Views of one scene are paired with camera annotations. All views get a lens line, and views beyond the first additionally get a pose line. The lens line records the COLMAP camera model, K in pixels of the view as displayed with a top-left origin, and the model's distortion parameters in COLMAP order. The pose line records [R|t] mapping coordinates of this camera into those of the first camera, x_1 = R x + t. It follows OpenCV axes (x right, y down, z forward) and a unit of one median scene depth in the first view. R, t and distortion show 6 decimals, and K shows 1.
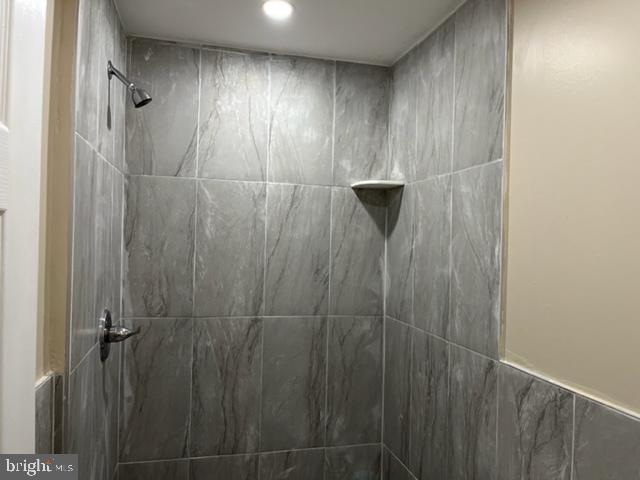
lens RADIAL K [[484.3, 0, 320.4], [0, 484.3, 242.5], [0, 0, 1]] dist [0.056250, -0.080652]
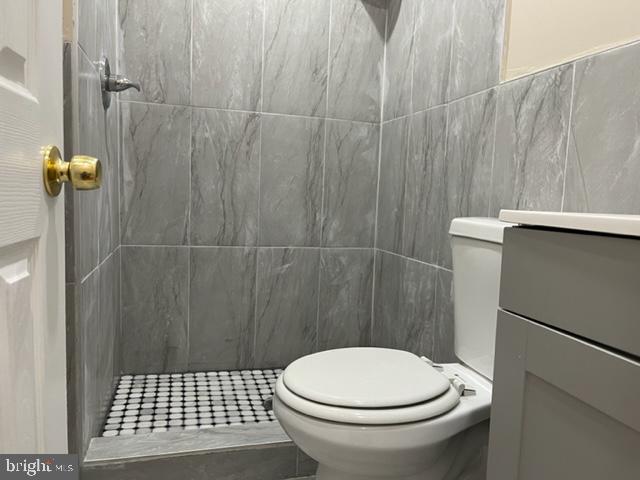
lens RADIAL K [[484.3, 0, 320.7], [0, 484.3, 244.7], [0, 0, 1]] dist [0.056250, -0.080652]
pose [[0.999422, 0.011579, 0.031952, -0.025272], [-0.014844, 0.994477, 0.103899, 0.328032], [-0.030573, -0.104313, 0.994075, -0.027649]]
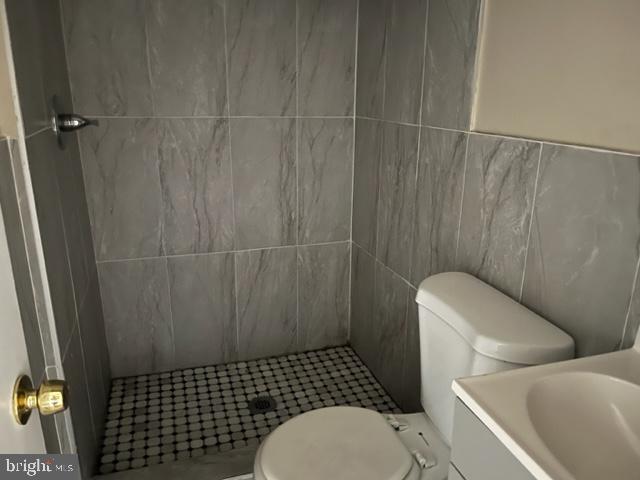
lens RADIAL K [[484.3, 0, 320.0], [0, 484.3, 237.9], [0, 0, 1]] dist [0.056250, -0.080652]
pose [[0.997647, -0.033698, 0.059706, -0.003798], [0.014952, 0.956848, 0.290205, 0.108847], [-0.066908, -0.288629, 0.955100, 0.003576]]
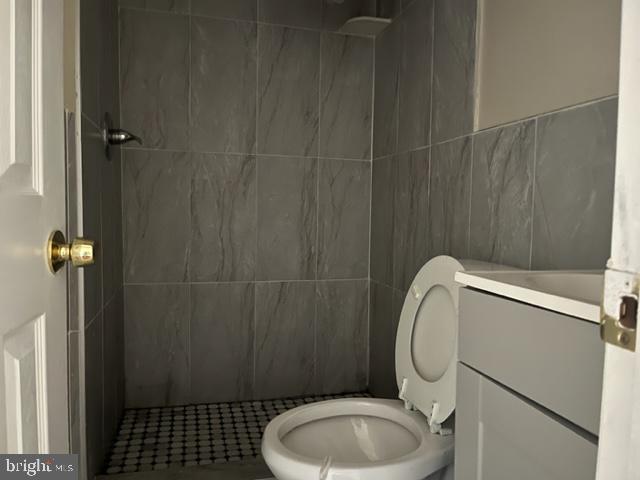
lens RADIAL K [[484.3, 0, 319.6], [0, 484.3, 238.7], [0, 0, 1]] dist [0.056250, -0.080652]
pose [[0.999861, -0.009415, 0.013732, 0.002774], [0.008604, 0.998279, 0.058012, 0.285215], [-0.014255, -0.057886, 0.998221, -0.068386]]
